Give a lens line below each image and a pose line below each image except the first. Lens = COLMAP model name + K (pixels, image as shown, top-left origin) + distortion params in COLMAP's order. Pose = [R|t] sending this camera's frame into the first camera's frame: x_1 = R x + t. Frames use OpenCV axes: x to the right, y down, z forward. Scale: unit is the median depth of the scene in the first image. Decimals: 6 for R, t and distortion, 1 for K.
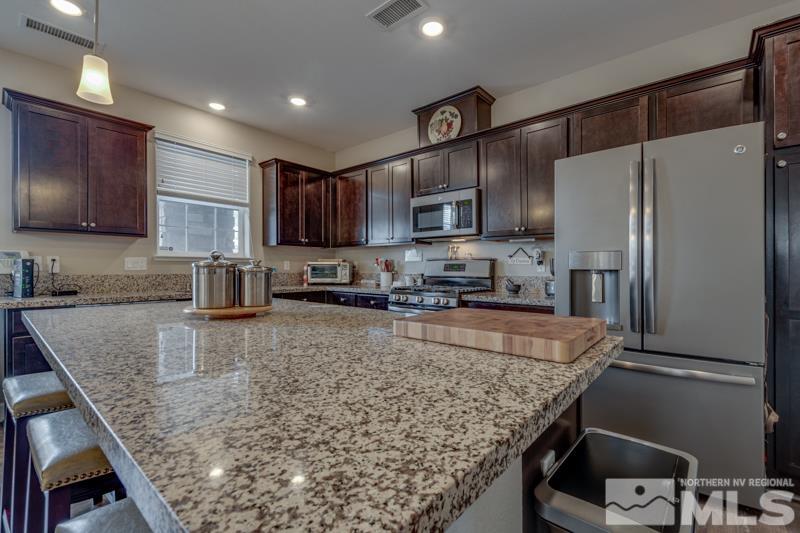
lens RADIAL K [[346.2, 0, 413.2], [0, 346.2, 263.9], [0, 0, 1]] dist [0.000058, -0.000053]
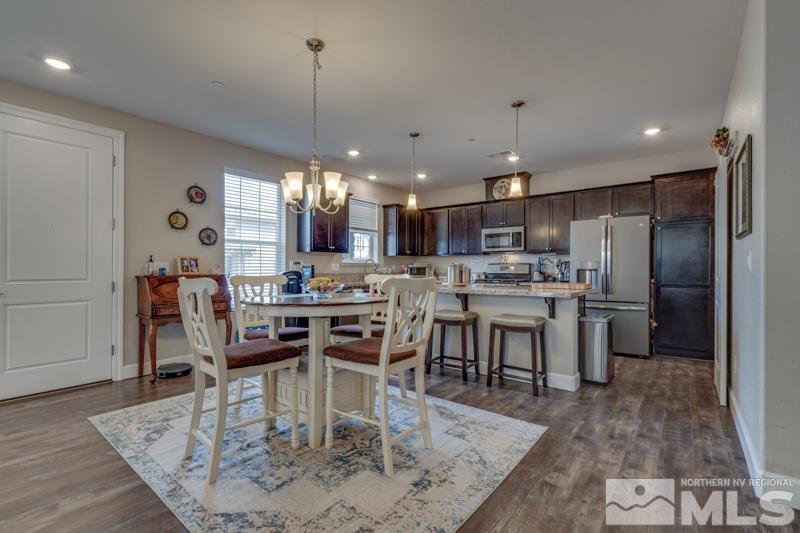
lens RADIAL K [[355.9, 0, 398.1], [0, 355.9, 268.6], [0, 0, 1]] dist [-0.000331, -0.000155]
pose [[0.999988, -0.004836, 0.001030, -0.466830], [0.004822, 0.999905, 0.012920, -0.015307], [-0.001092, -0.012915, 0.999916, -0.863859]]
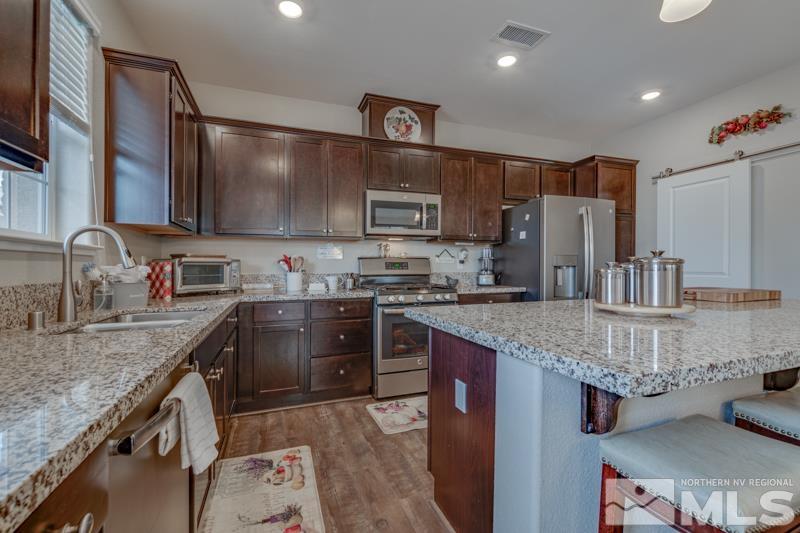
lens RADIAL K [[346.2, 0, 413.2], [0, 346.2, 263.9], [0, 0, 1]] dist [0.000058, -0.000053]
pose [[0.496338, -0.000241, 0.868129, -0.782484], [-0.003872, 0.999989, 0.002491, 0.002157], [-0.868121, -0.004598, 0.496332, 0.473460]]
